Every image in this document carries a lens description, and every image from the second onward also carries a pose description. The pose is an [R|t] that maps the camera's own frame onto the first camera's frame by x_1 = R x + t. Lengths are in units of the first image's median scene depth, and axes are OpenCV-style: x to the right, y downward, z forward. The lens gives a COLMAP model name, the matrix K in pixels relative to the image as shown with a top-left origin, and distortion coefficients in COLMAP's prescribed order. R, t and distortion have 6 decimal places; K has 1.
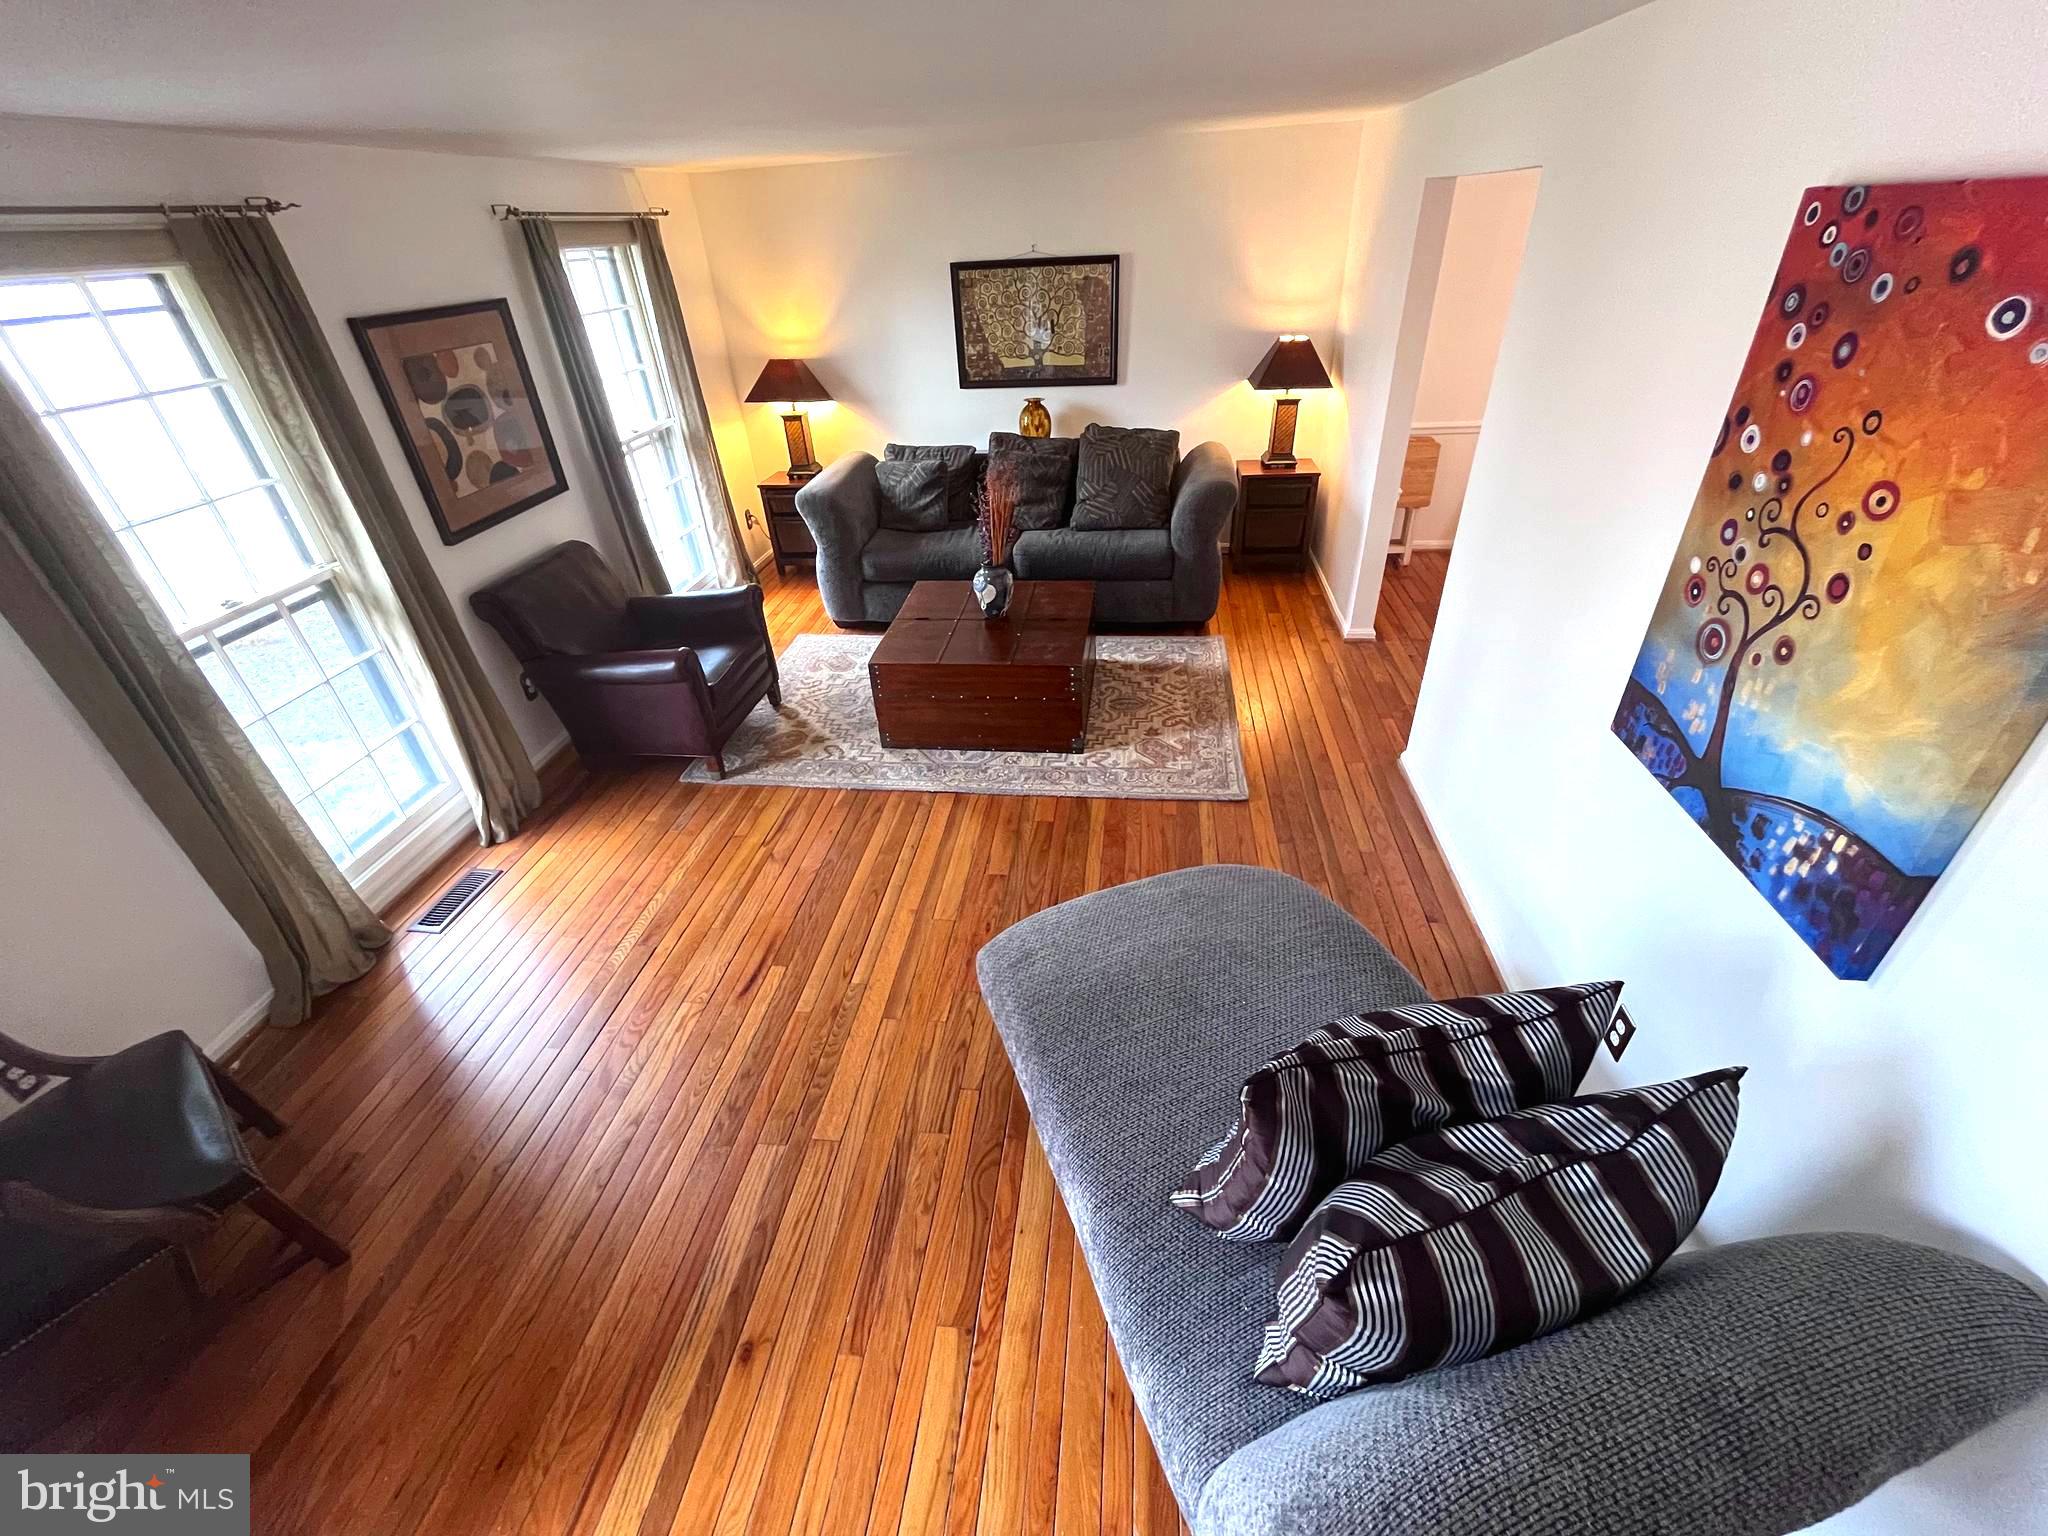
lens RADIAL K [[832.0, 0, 1026.5], [0, 832.0, 770.1], [0, 0, 1]] dist [-0.005073, 0.000064]
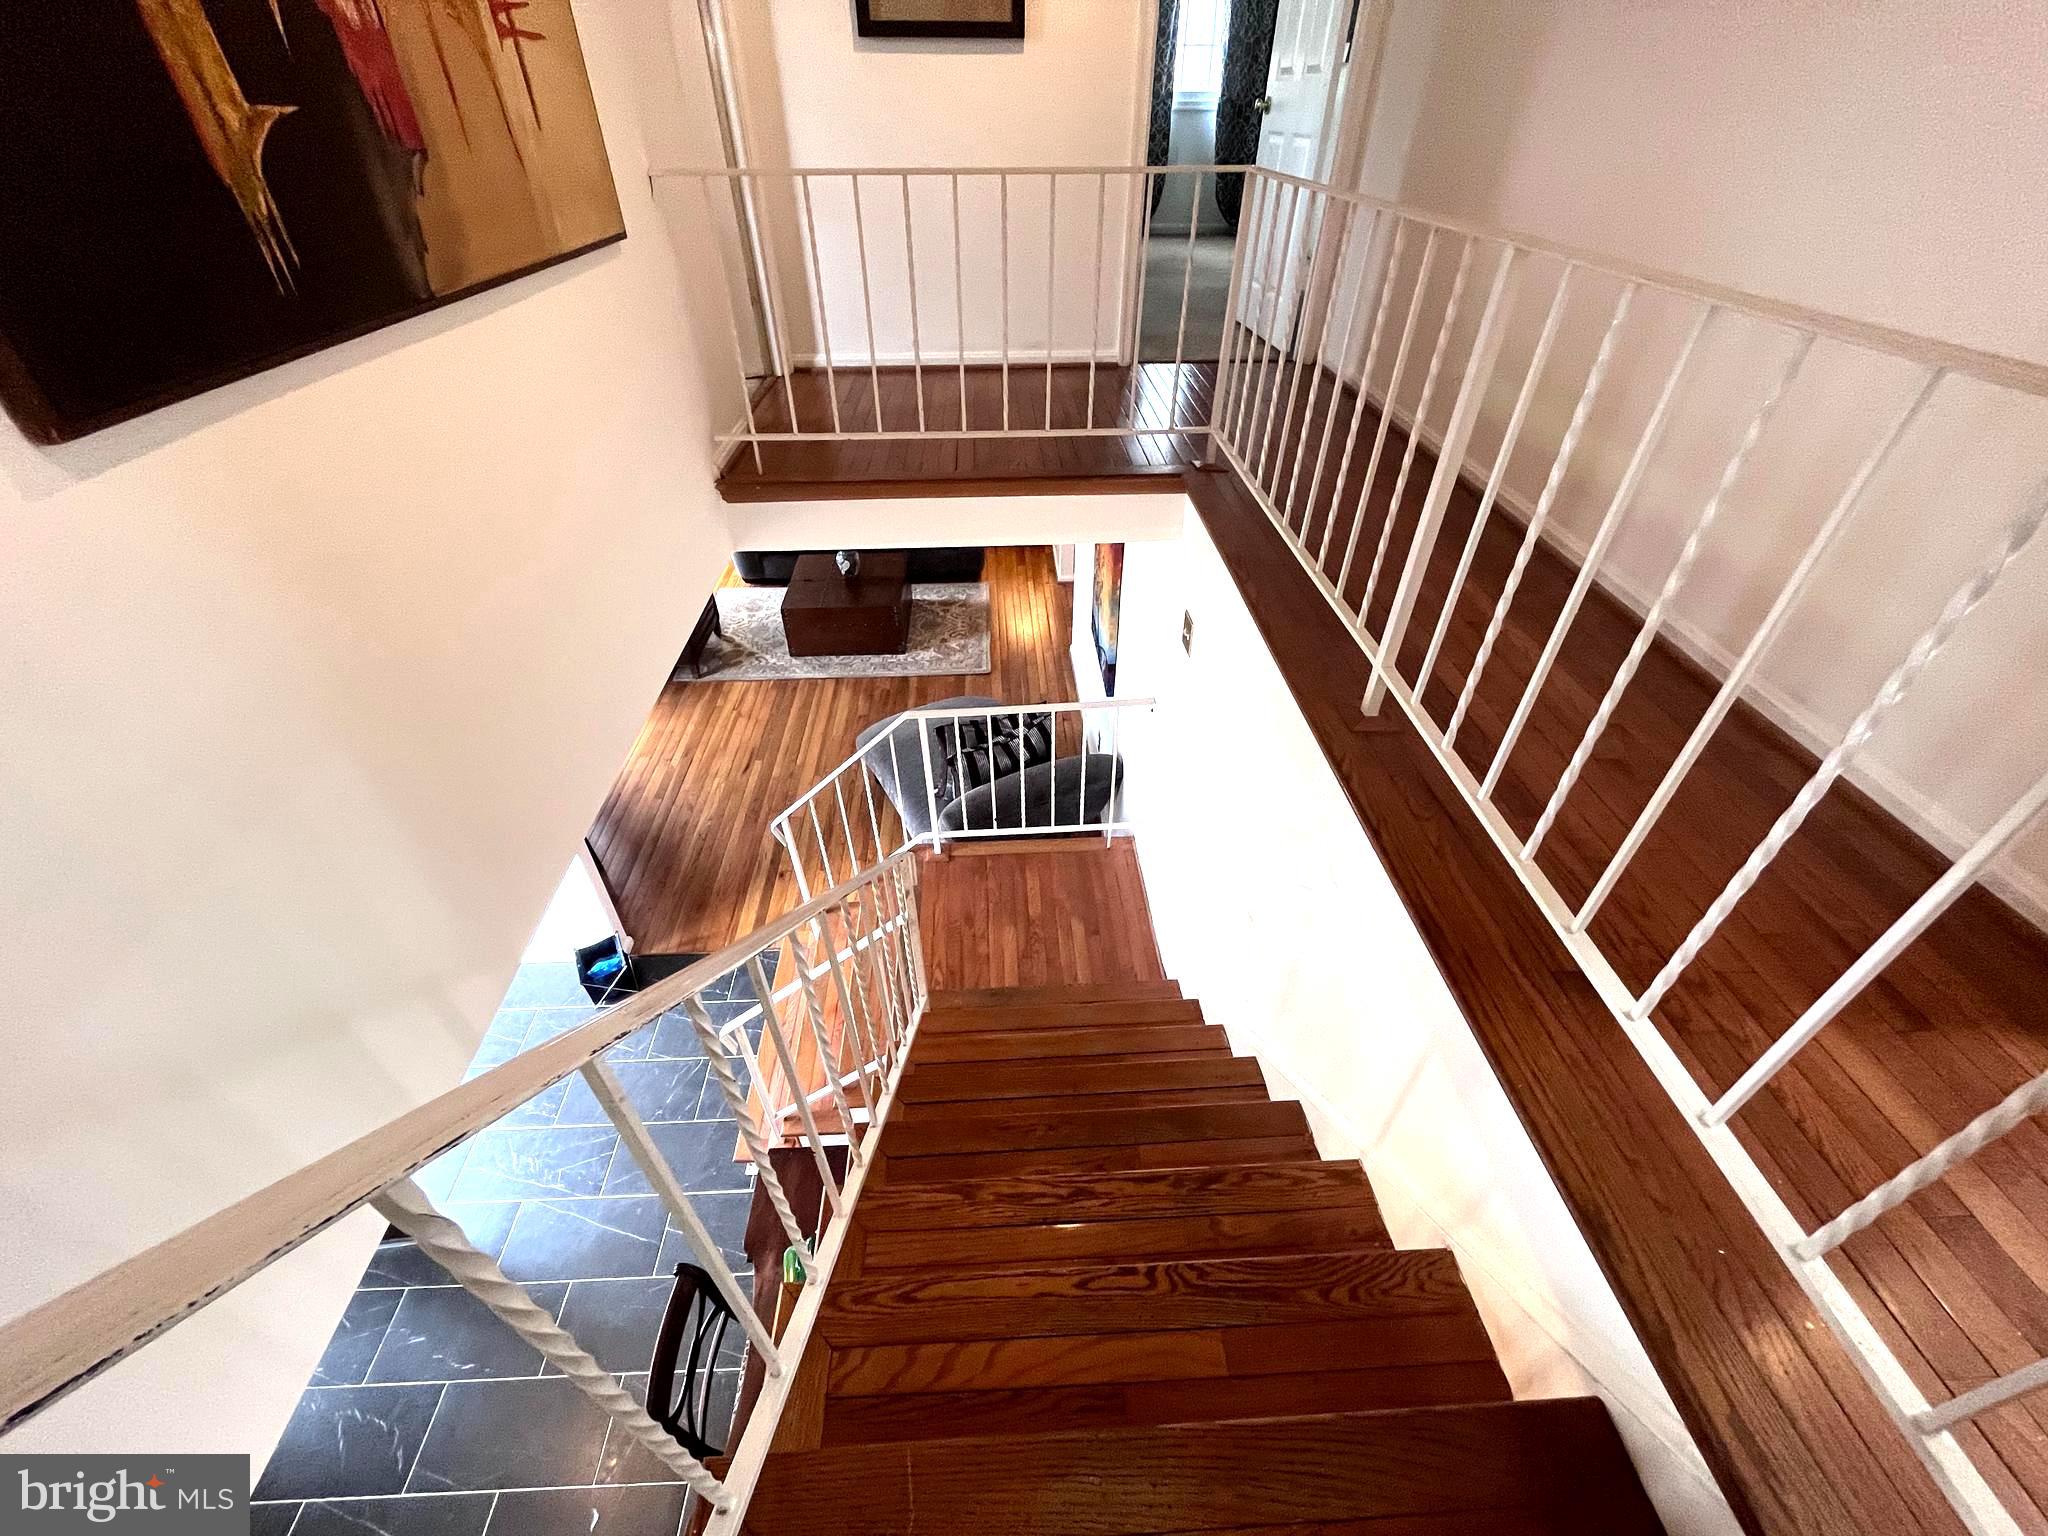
lens RADIAL K [[832.0, 0, 1020.0], [0, 832.0, 777.2], [0, 0, 1]] dist [-0.005073, 0.000064]
pose [[0.985414, -0.069198, 0.155470, 0.014527], [0.053224, 0.993083, 0.104661, 0.072888], [-0.161637, -0.094859, 0.982281, -0.879356]]
